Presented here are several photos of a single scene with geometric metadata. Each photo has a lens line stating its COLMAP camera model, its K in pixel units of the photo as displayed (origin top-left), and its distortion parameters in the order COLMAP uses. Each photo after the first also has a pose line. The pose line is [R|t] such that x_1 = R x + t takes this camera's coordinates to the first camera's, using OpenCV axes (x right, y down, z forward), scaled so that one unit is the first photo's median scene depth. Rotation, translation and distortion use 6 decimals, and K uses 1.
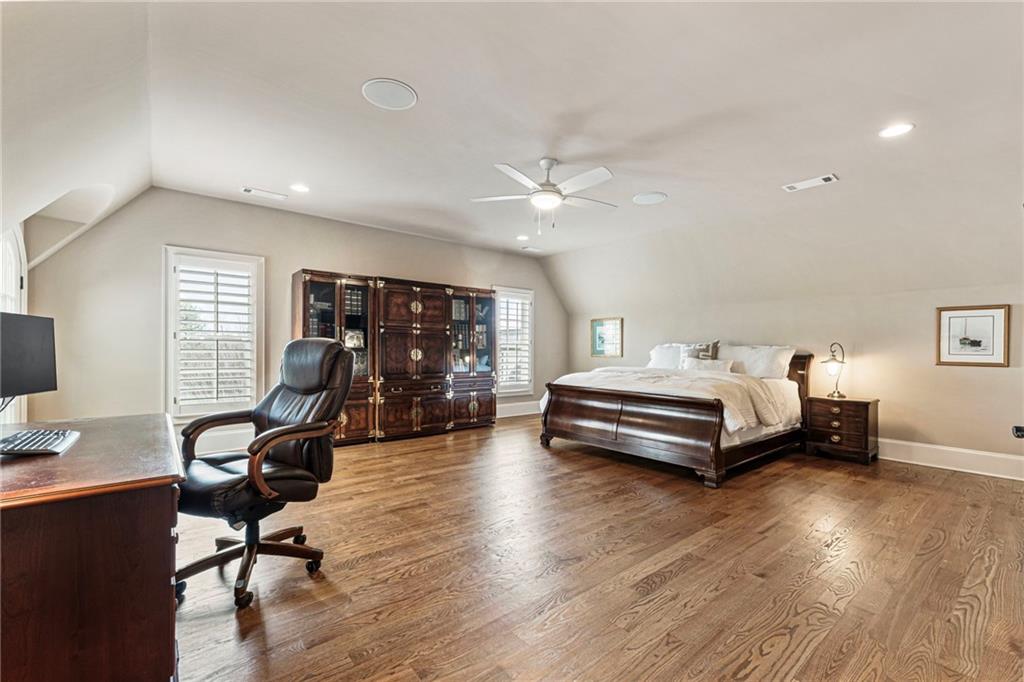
lens RADIAL K [[434.7, 0, 511.1], [0, 434.7, 343.9], [0, 0, 1]] dist [0.004874, 0.000149]
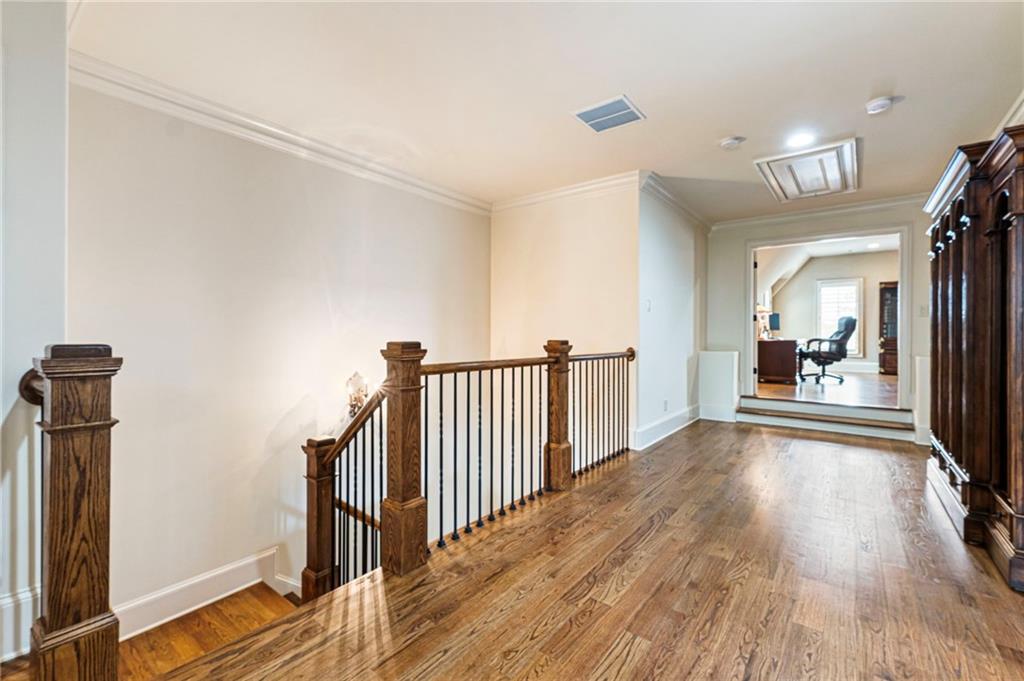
lens RADIAL K [[434.7, 0, 511.3], [0, 434.7, 338.2], [0, 0, 1]] dist [0.004874, 0.000149]
pose [[0.210170, -0.002917, -0.977661, 1.519968], [-0.000182, 0.999995, -0.003023, 0.122215], [0.977665, 0.000813, 0.210168, -1.454453]]
